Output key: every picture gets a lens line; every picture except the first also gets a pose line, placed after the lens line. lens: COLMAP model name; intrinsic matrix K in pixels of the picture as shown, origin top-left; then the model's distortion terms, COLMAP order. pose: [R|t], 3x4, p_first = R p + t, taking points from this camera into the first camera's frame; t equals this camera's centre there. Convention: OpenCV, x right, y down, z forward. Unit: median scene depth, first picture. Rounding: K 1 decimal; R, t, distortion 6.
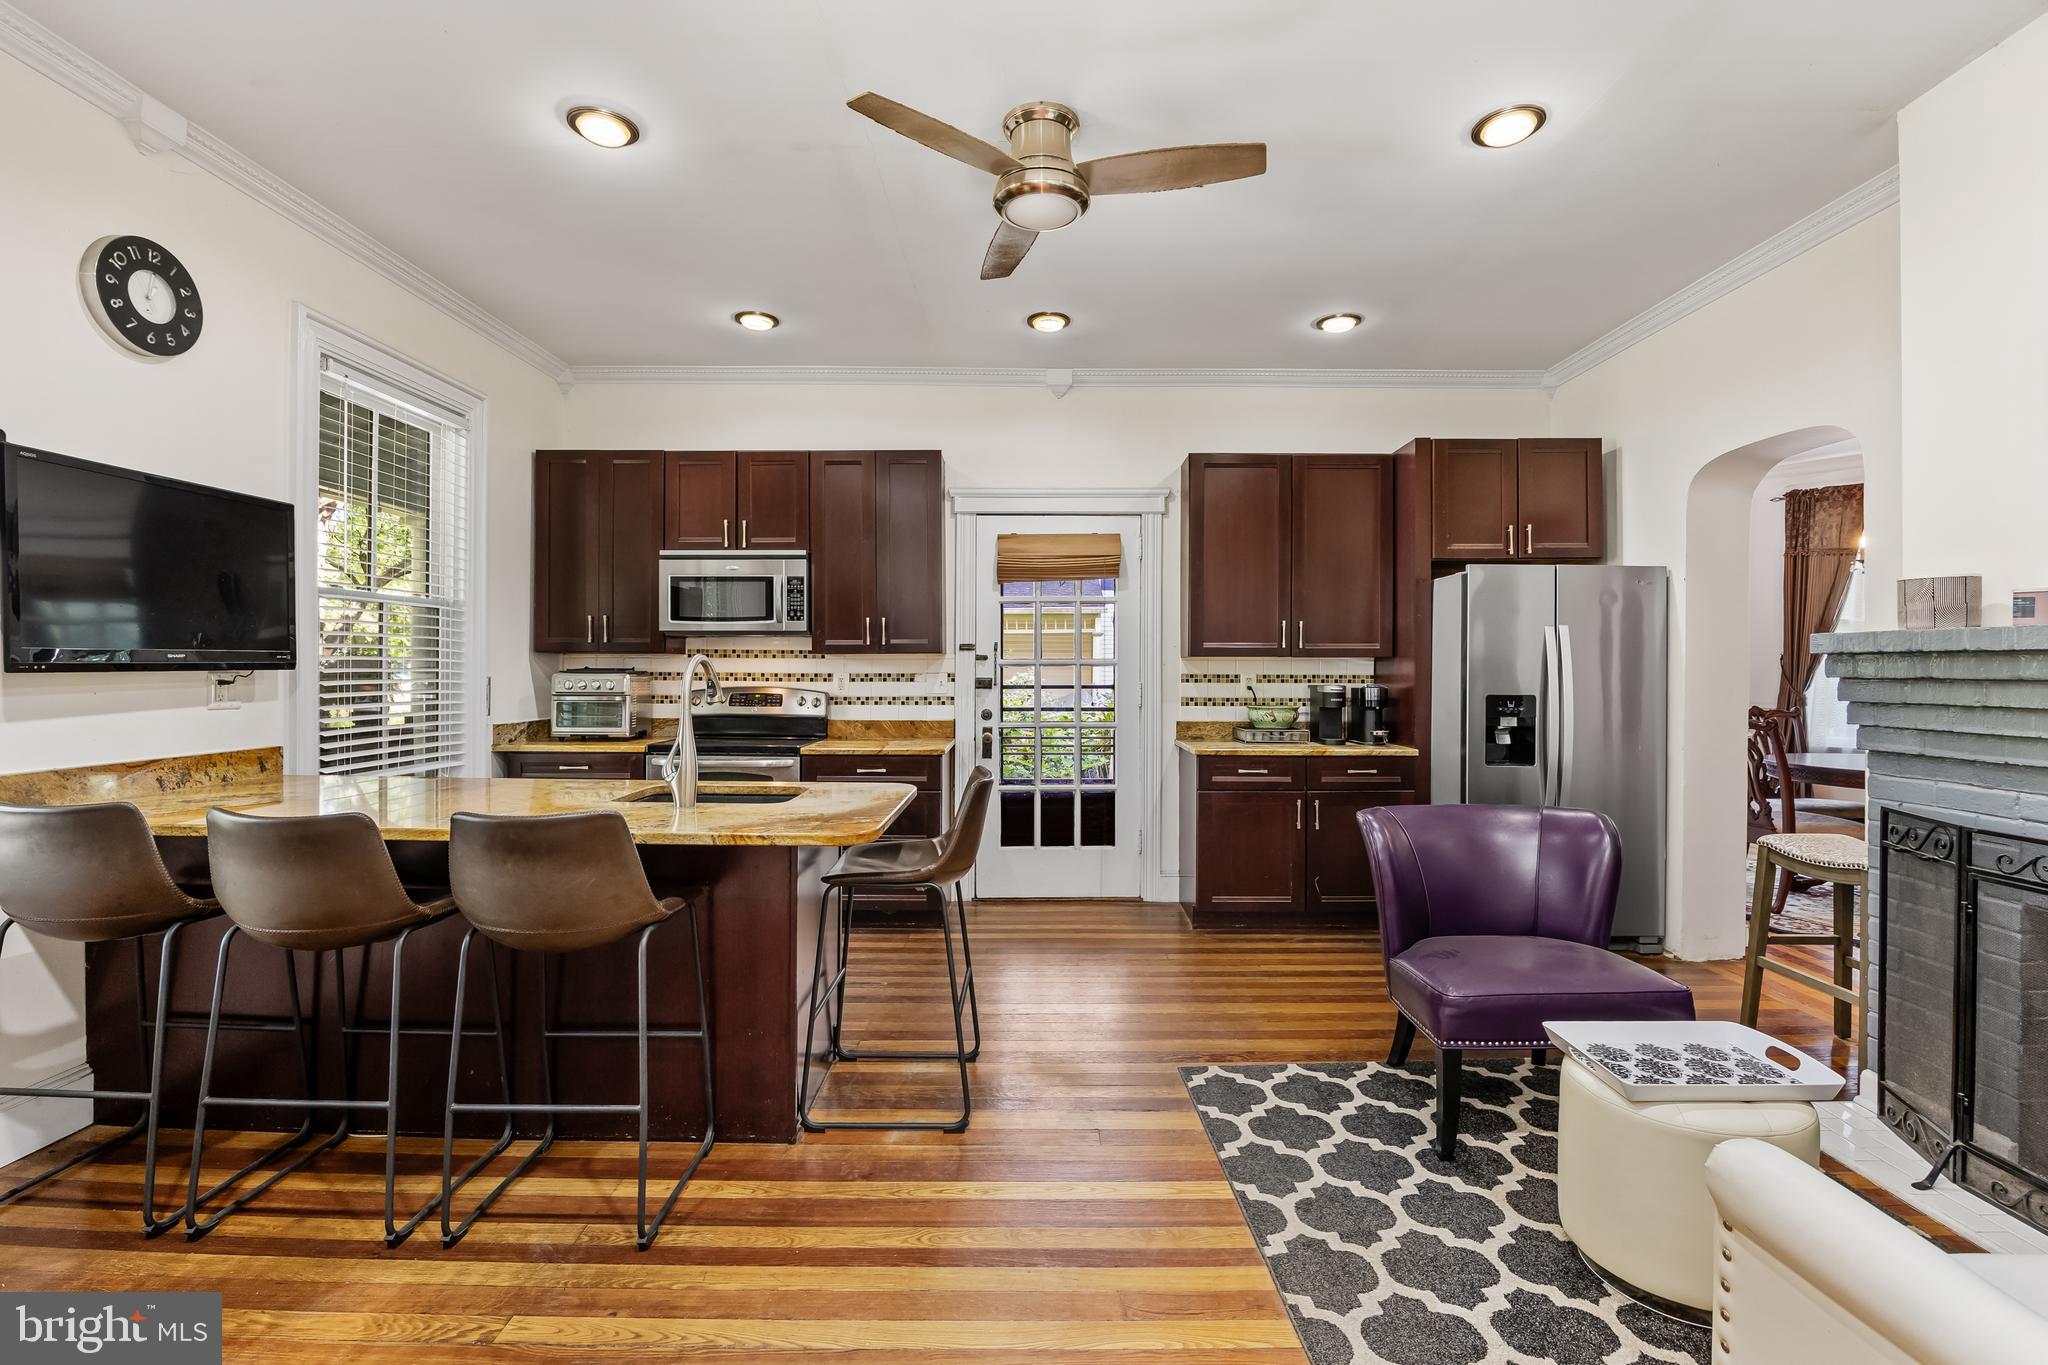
lens RADIAL K [[908.9, 0, 1031.4], [0, 908.9, 671.2], [0, 0, 1]] dist [-0.009020, -0.000288]
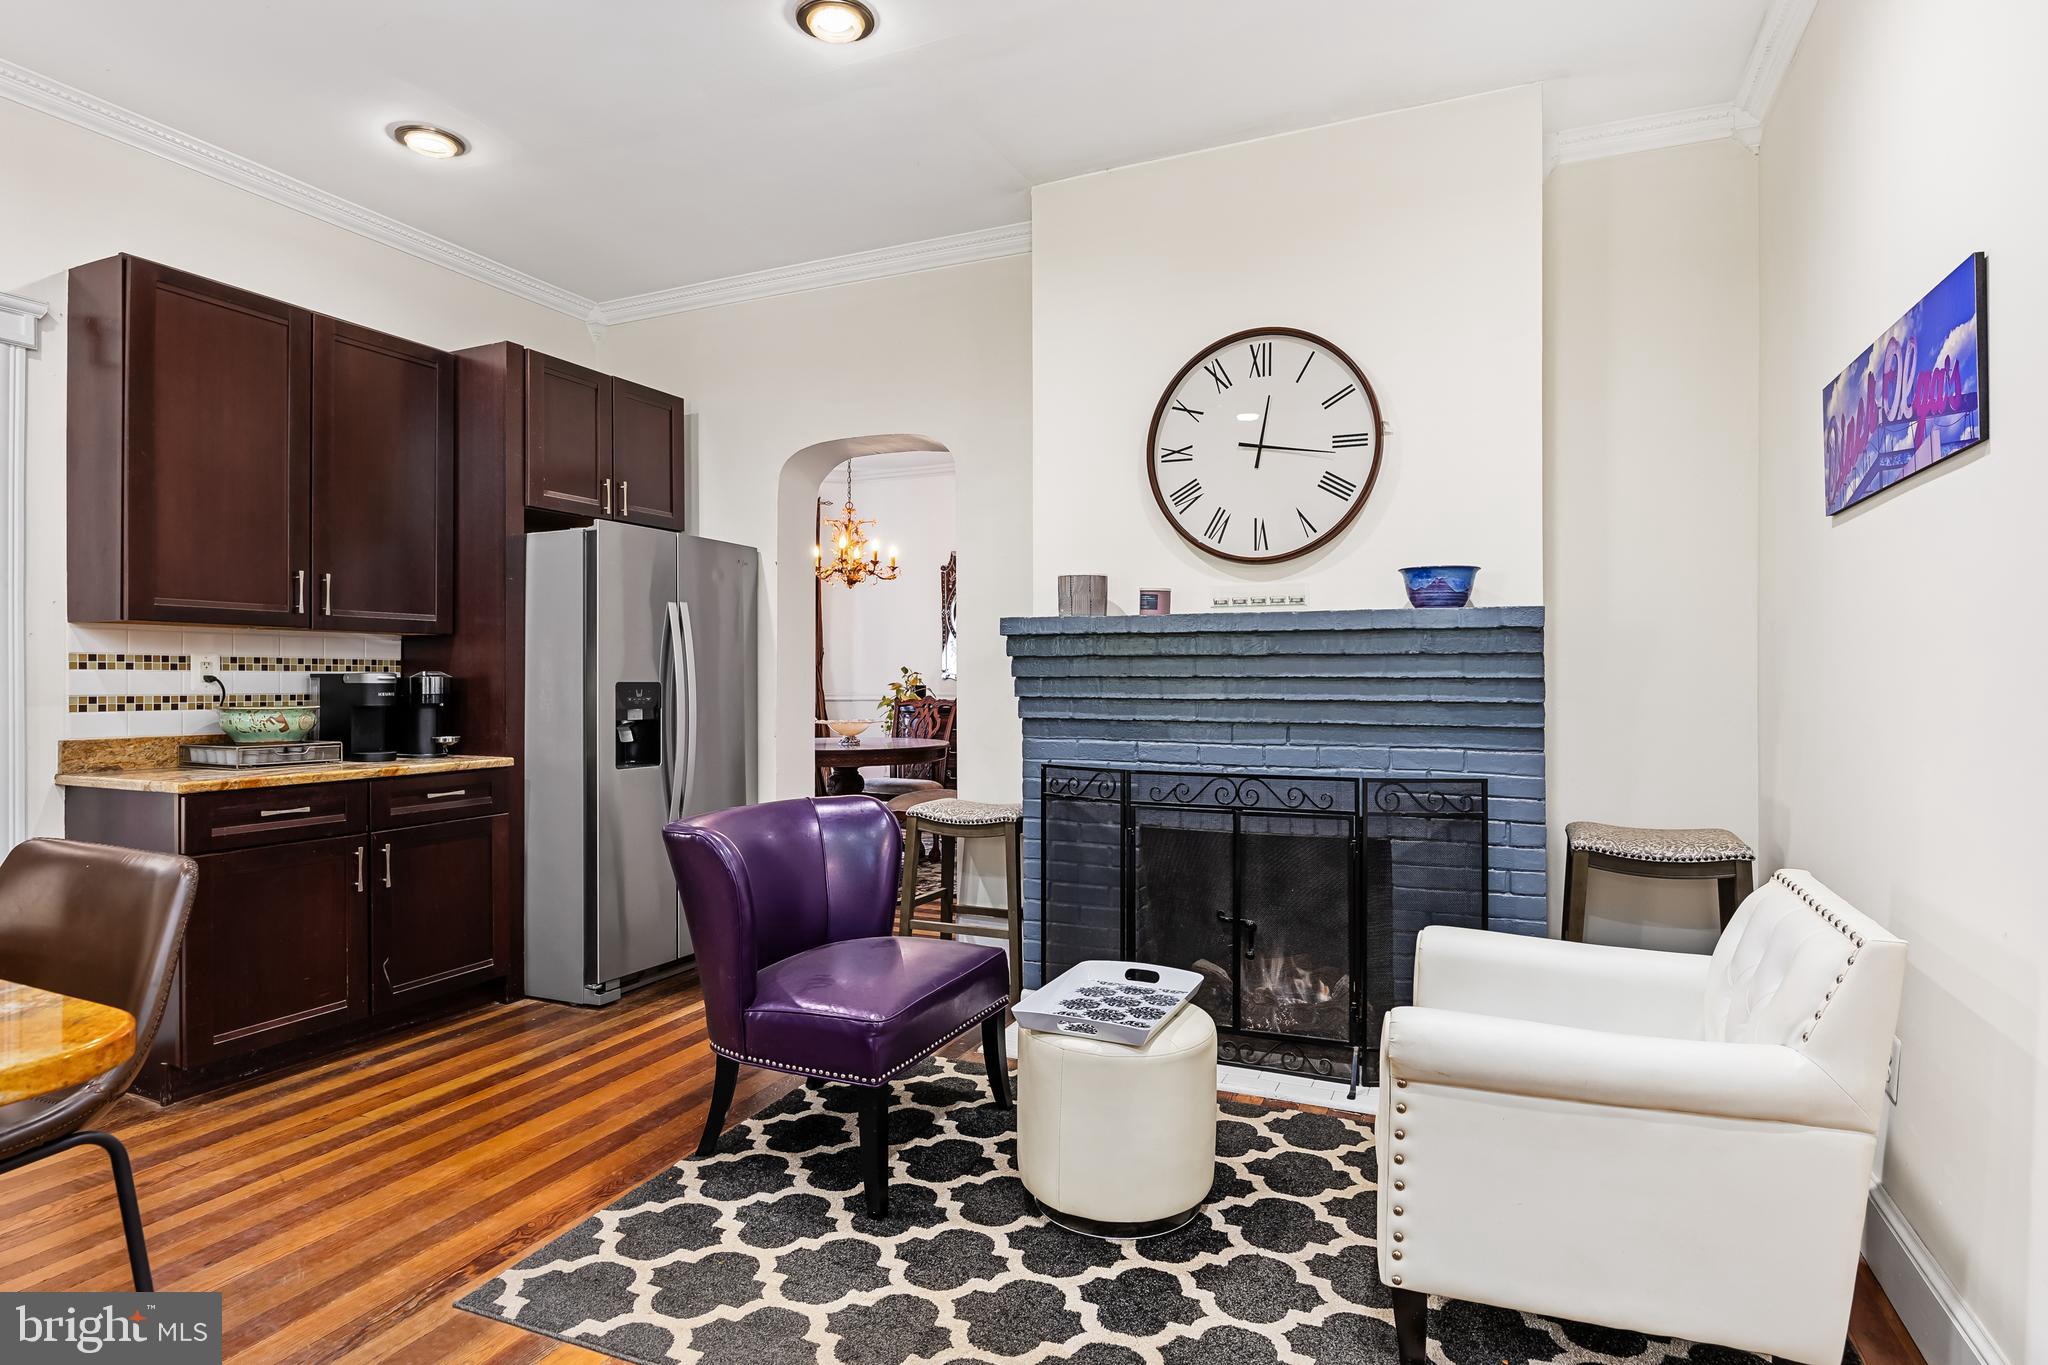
lens RADIAL K [[1080.1, 0, 1030.7], [0, 1080.1, 678.8], [0, 0, 1]] dist [-0.006787, 0.000930]
pose [[0.407112, -0.002508, 0.913375, -0.331968], [0.000588, 0.999997, 0.002484, 0.030187], [-0.913378, -0.000474, 0.407112, 0.385016]]
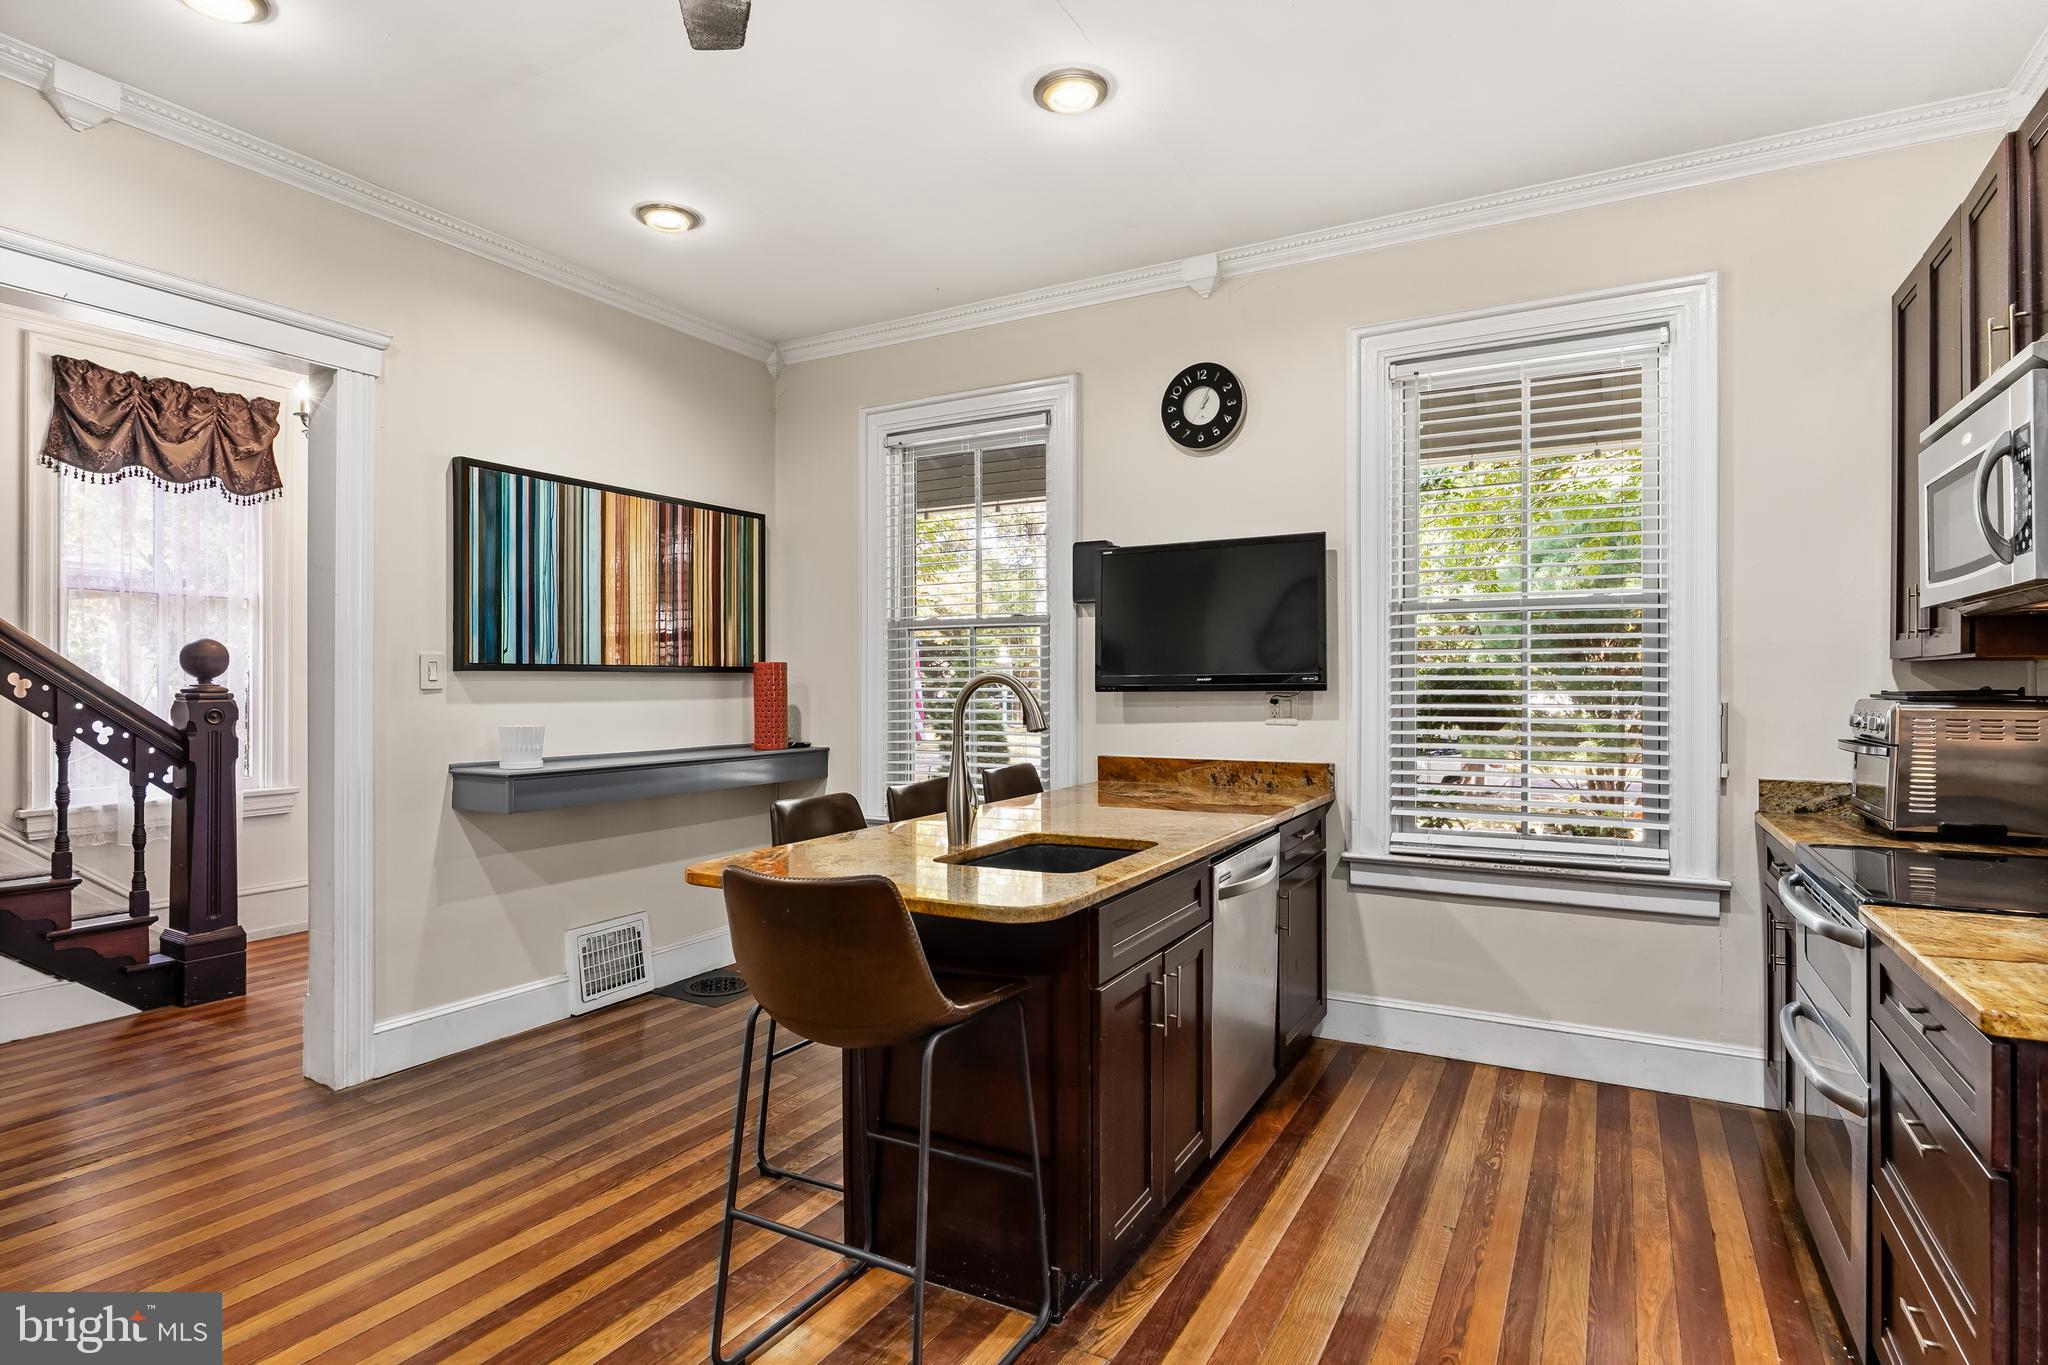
lens RADIAL K [[1056.1, 0, 1030.7], [0, 1056.1, 684.2], [0, 0, 1]] dist [-0.000202, -0.003872]
pose [[-0.487313, -0.006833, -0.873200, 0.442779], [-0.004990, 0.999975, -0.005041, -0.001485], [0.873213, 0.001901, -0.487335, 1.405027]]
